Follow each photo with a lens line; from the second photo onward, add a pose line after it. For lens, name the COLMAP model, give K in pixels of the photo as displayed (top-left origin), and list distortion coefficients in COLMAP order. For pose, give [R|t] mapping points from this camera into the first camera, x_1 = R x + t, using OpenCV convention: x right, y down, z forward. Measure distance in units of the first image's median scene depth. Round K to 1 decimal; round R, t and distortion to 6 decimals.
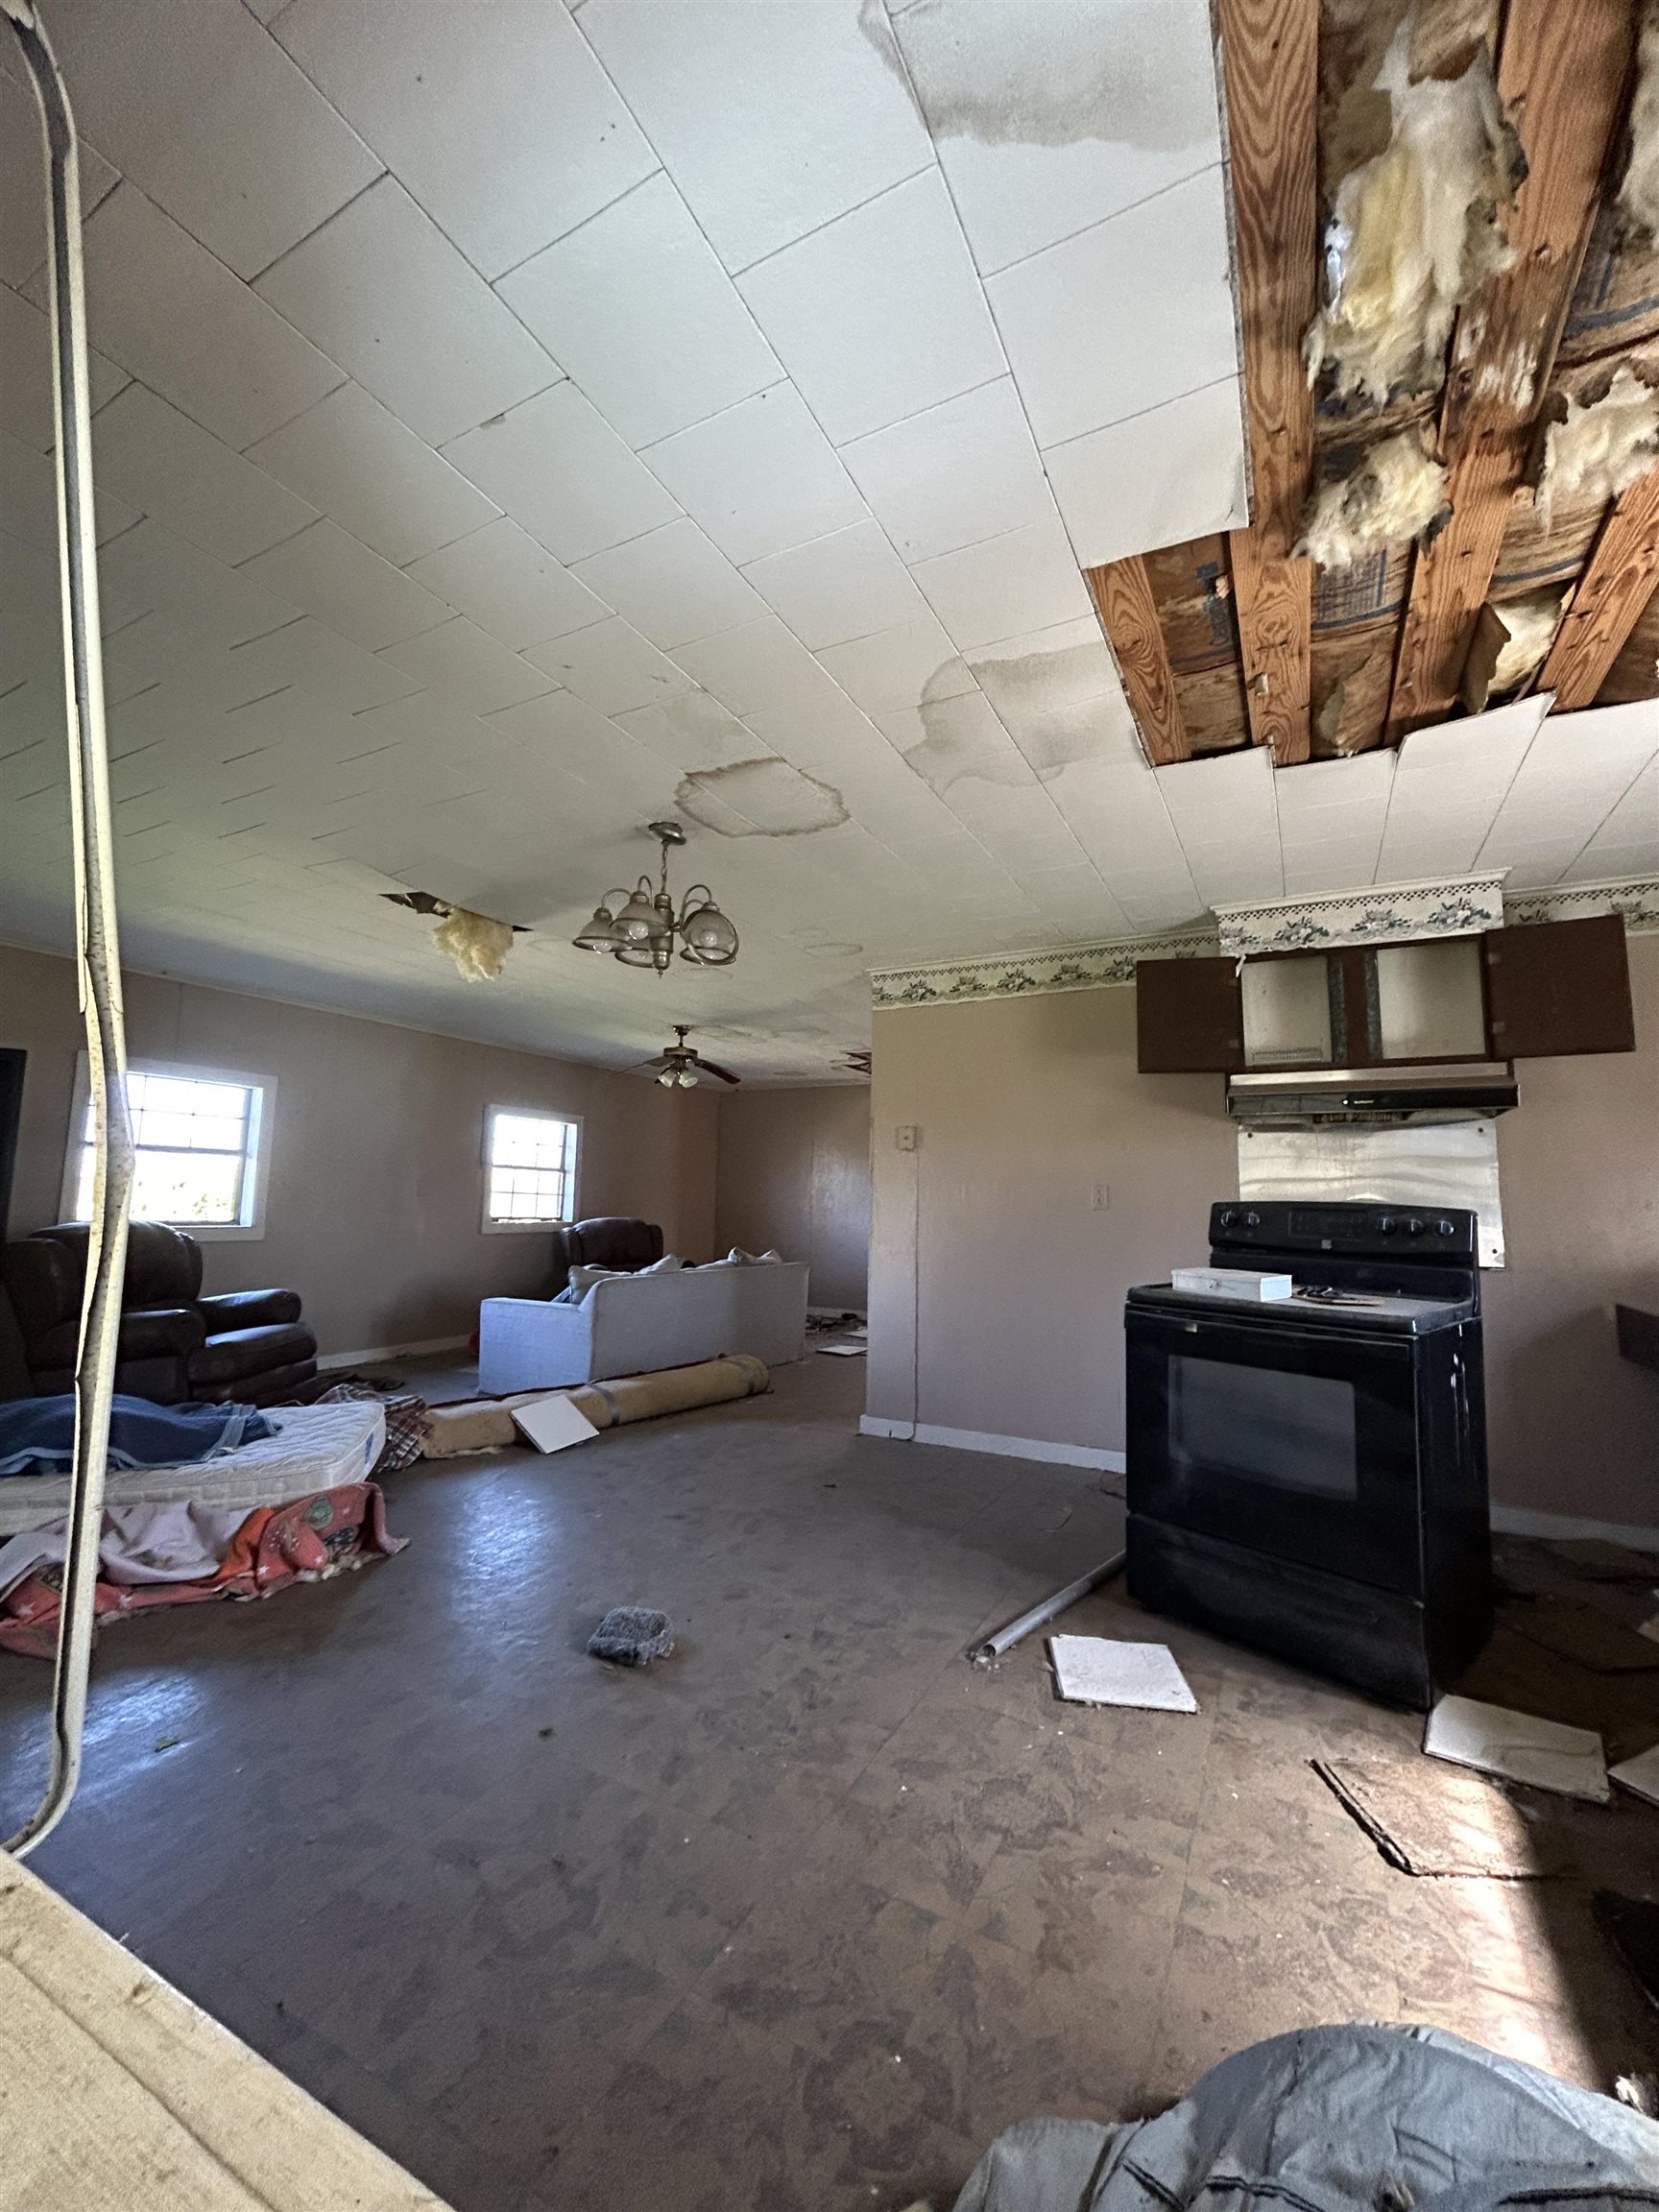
lens RADIAL K [[887.6, 0, 829.5], [0, 887.6, 1106.0], [0, 0, 1]] dist [-0.000282, -0.000132]
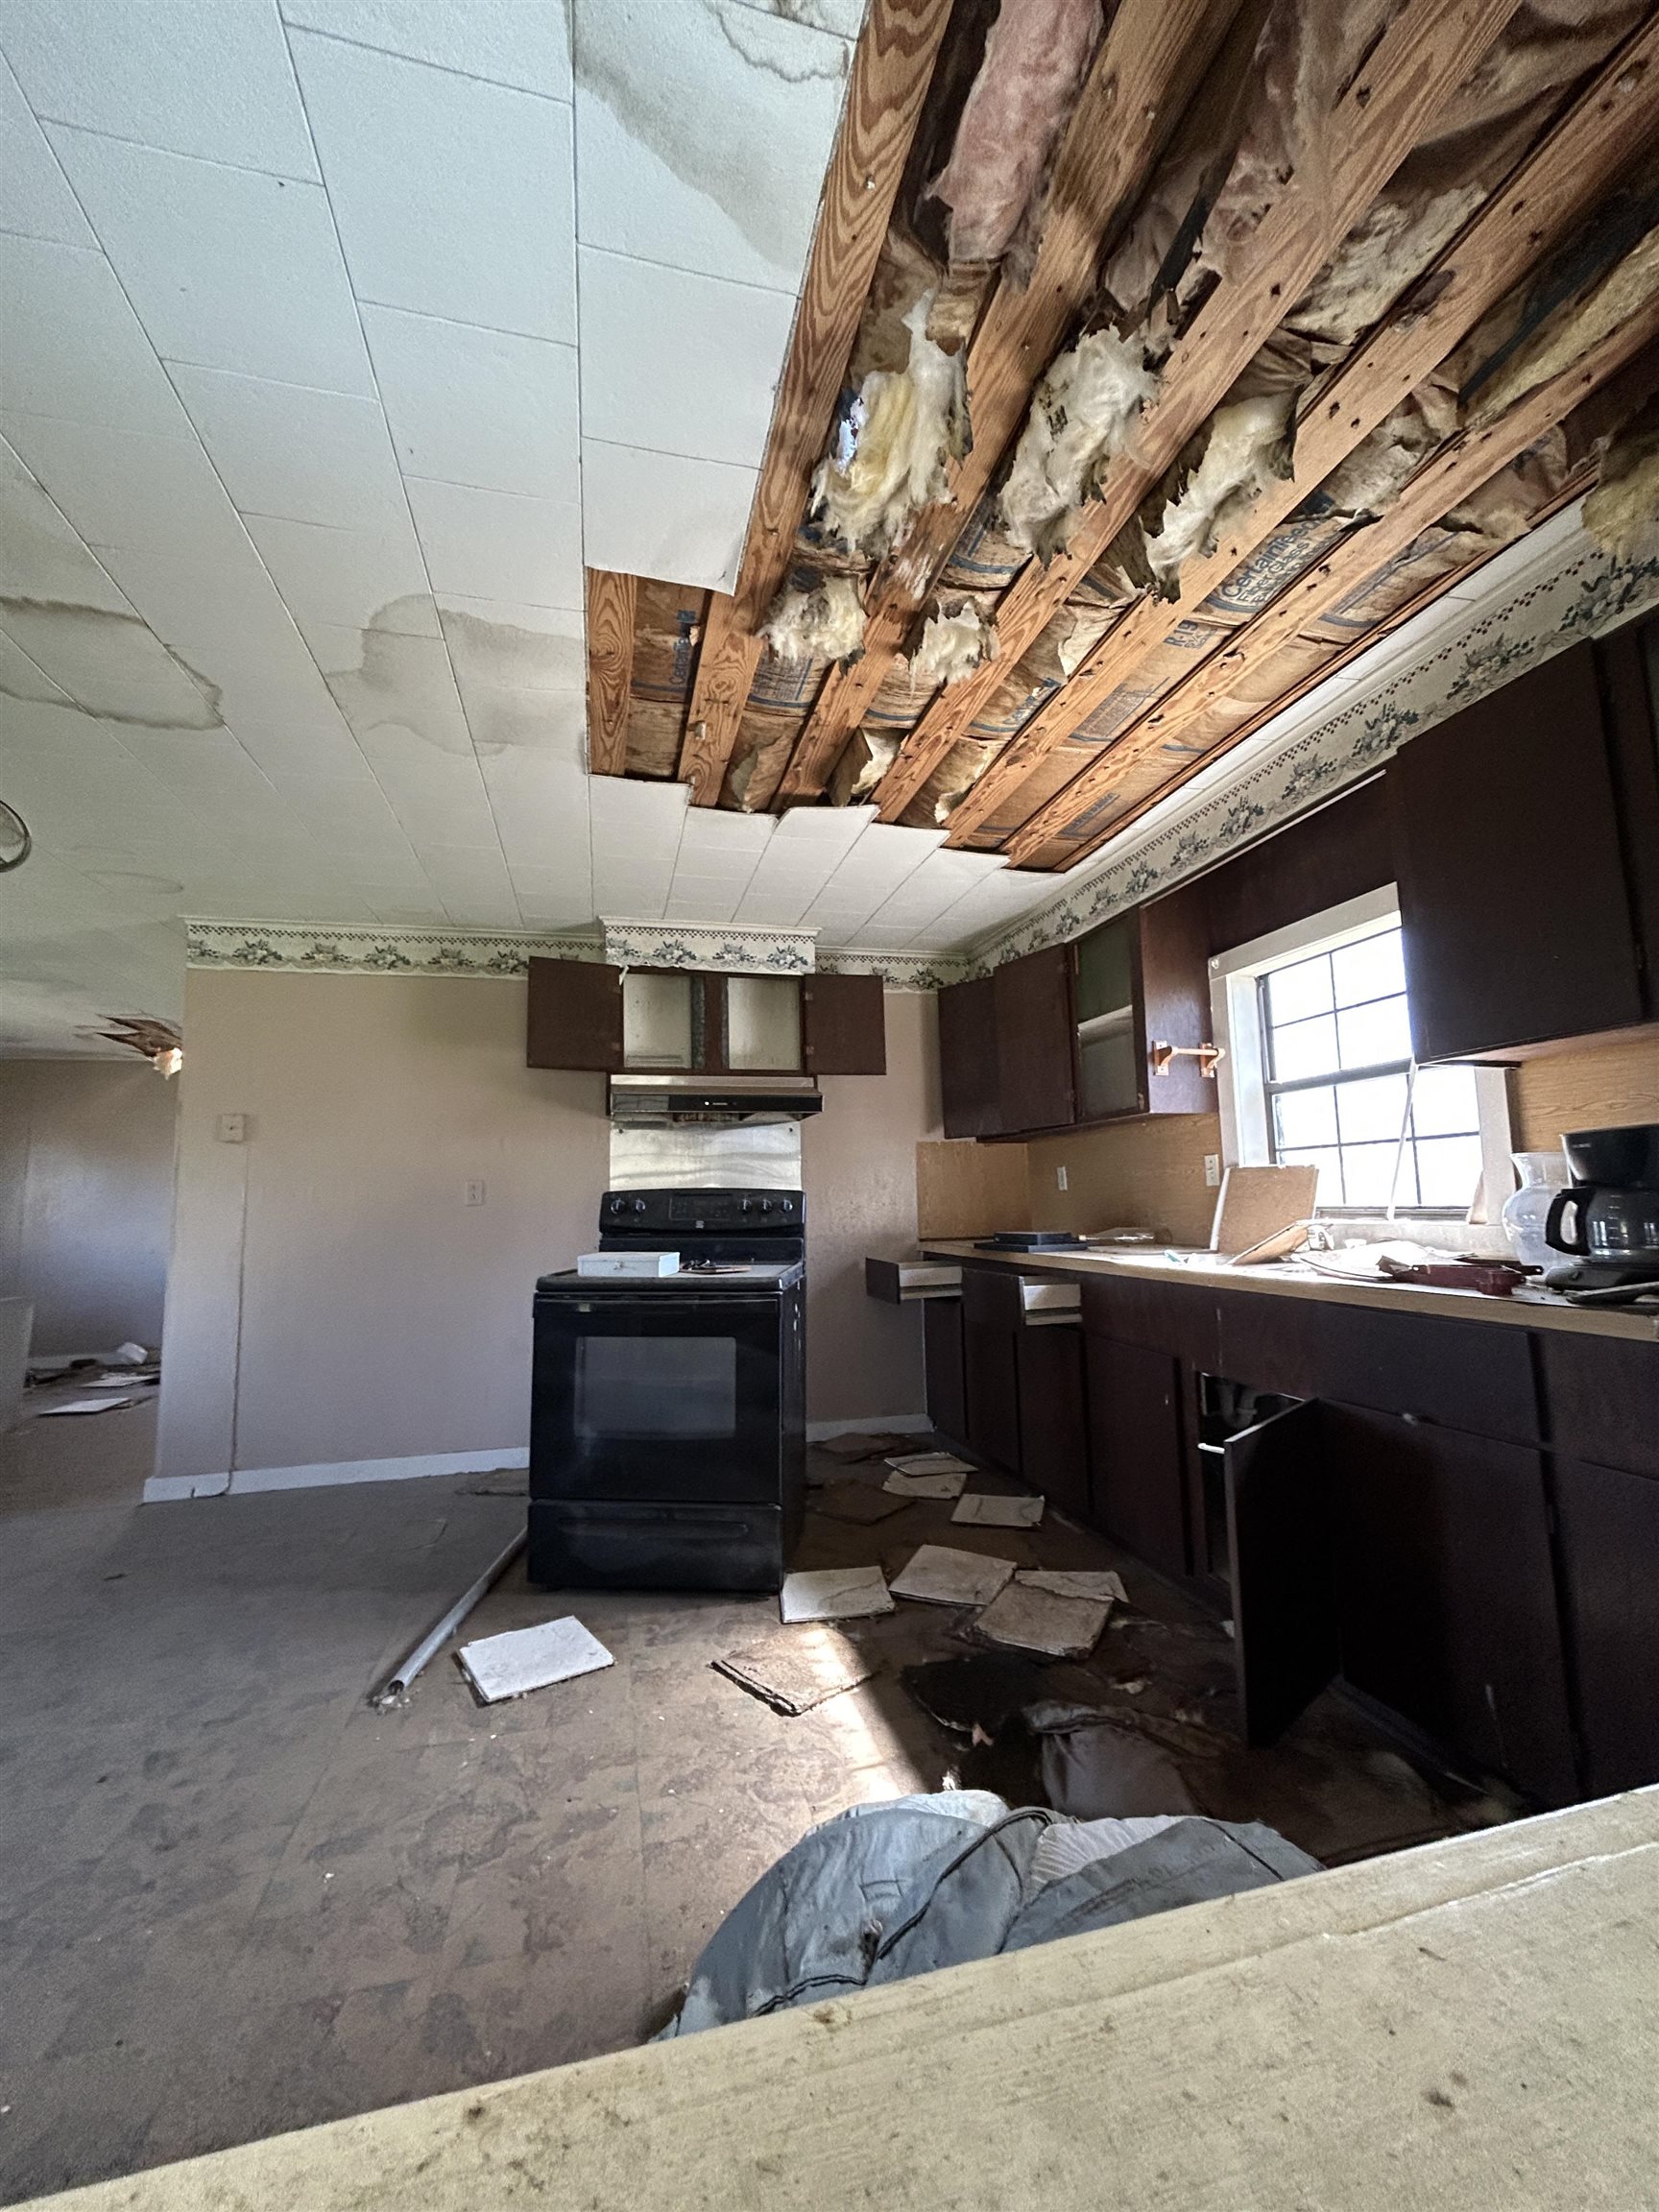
lens RADIAL K [[890.7, 0, 829.5], [0, 890.7, 1106.0], [0, 0, 1]] dist [-0.007368, 0.003206]
pose [[0.735243, 0.037795, 0.676749, -0.136334], [-0.037484, 0.999183, -0.015078, 0.015498], [-0.676766, -0.014281, 0.736060, 0.039366]]
